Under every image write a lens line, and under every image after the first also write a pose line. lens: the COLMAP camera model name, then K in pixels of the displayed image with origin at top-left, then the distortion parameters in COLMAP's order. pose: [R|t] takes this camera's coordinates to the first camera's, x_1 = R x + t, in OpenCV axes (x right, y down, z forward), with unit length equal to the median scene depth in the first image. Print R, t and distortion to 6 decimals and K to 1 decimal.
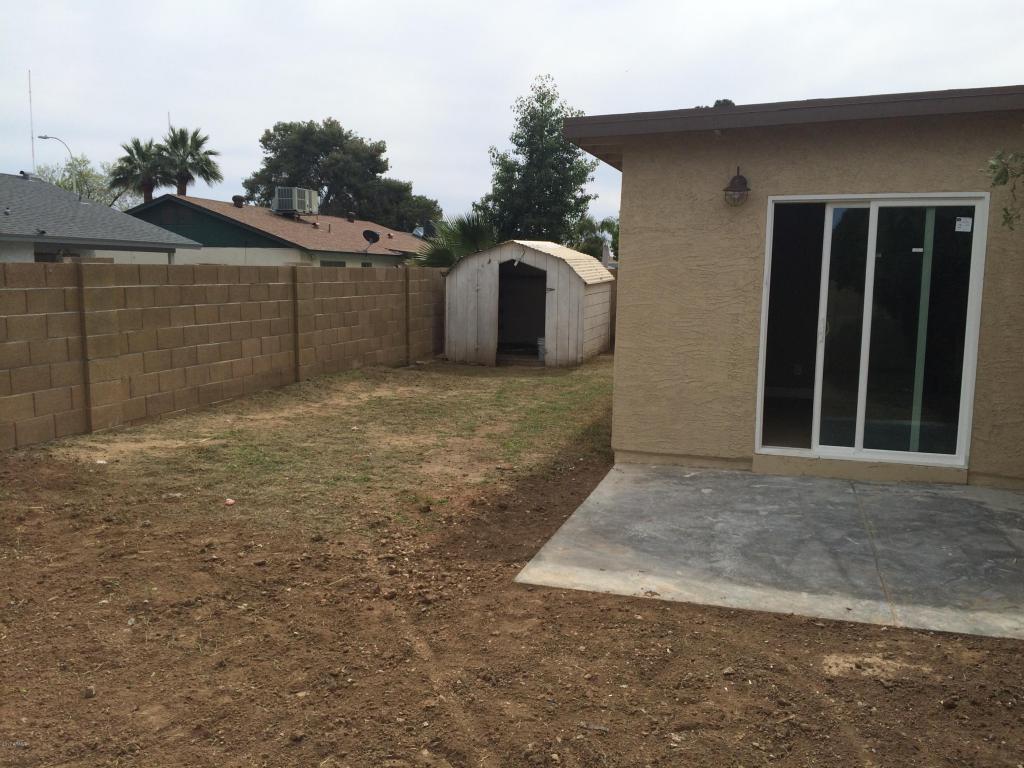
lens RADIAL K [[875.8, 0, 512.0], [0, 875.8, 384.0], [0, 0, 1]] dist [0.068895, -0.101279]
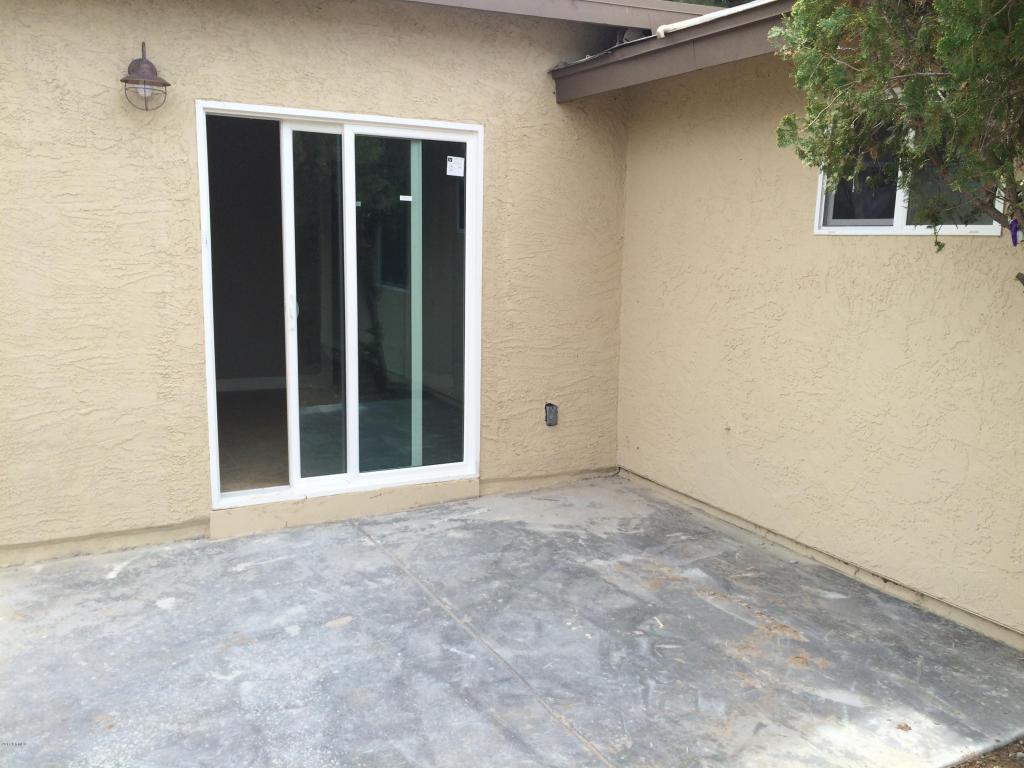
lens RADIAL K [[875.8, 0, 512.0], [0, 875.8, 384.0], [0, 0, 1]] dist [0.068895, -0.101279]
pose [[0.705041, -0.114925, 0.699793, -0.009388], [0.077605, 0.993358, 0.084950, -0.052589], [-0.704908, -0.005586, 0.709277, 0.415439]]
